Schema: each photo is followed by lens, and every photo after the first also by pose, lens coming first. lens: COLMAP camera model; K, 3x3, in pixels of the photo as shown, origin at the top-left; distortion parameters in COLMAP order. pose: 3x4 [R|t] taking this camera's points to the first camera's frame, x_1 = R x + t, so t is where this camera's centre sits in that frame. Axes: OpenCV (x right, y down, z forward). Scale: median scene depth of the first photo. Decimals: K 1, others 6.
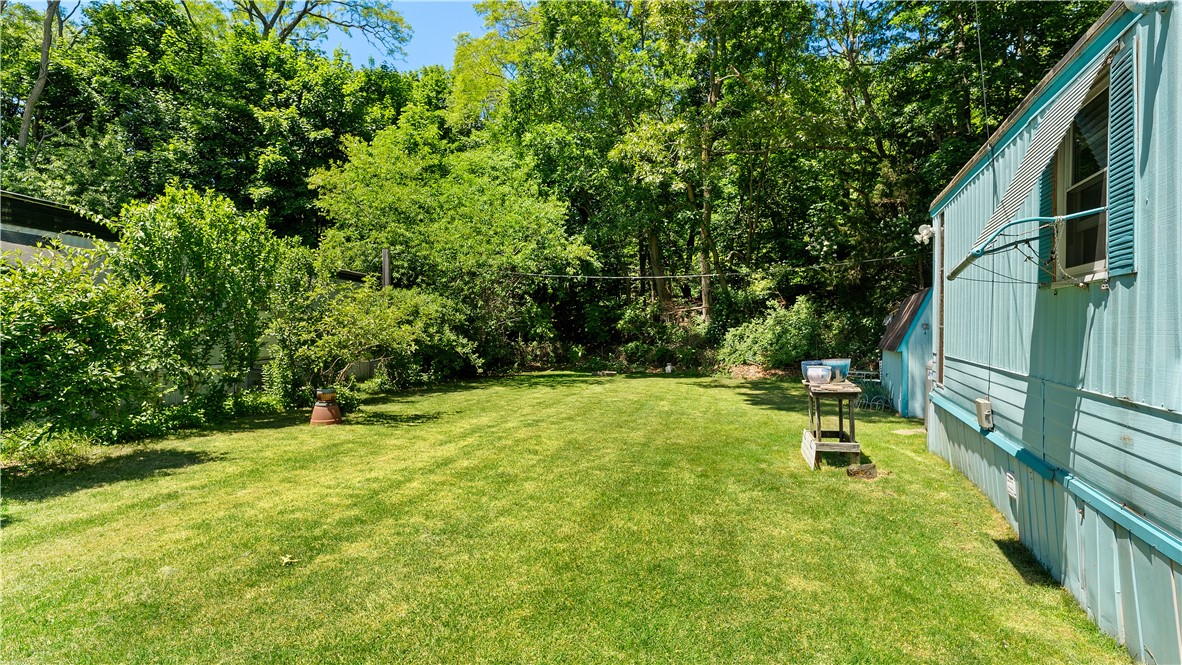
lens RADIAL K [[564.7, 0, 588.7], [0, 564.7, 332.5], [0, 0, 1]] dist [-0.000246, 0.000003]
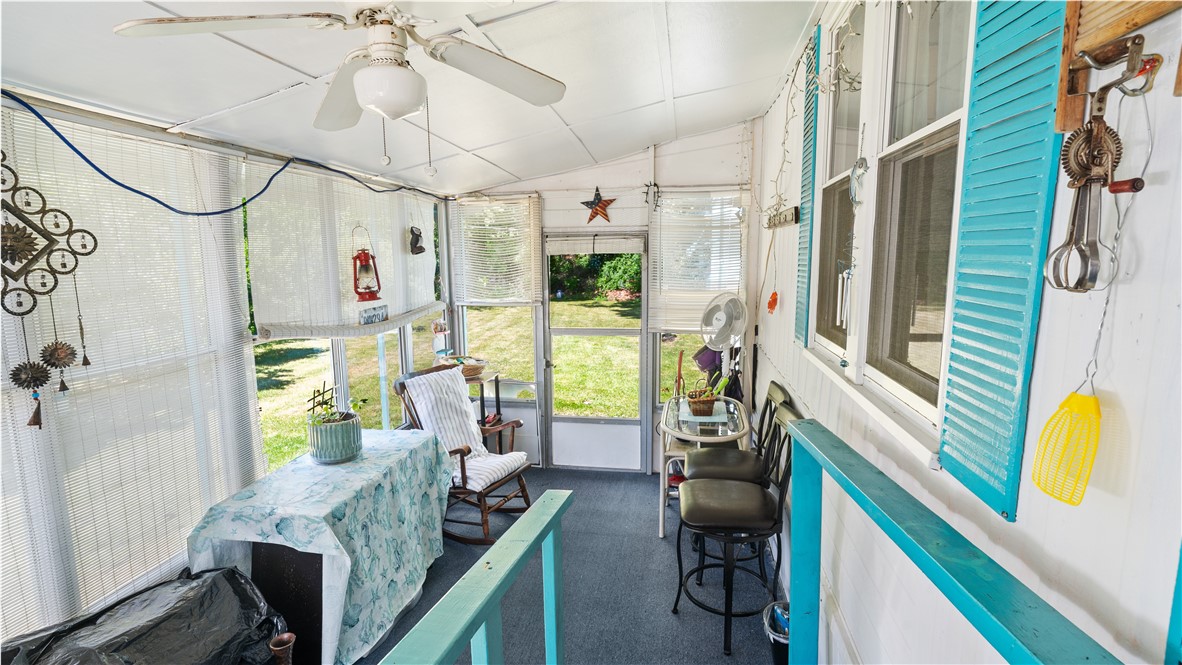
lens RADIAL K [[564.7, 0, 591.8], [0, 564.7, 332.3], [0, 0, 1]] dist [-0.000246, 0.000003]
pose [[0.975517, -0.038983, 0.216441, -0.080984], [0.010780, 0.991458, 0.129984, -0.019215], [-0.219659, -0.124468, 0.967604, -0.313207]]
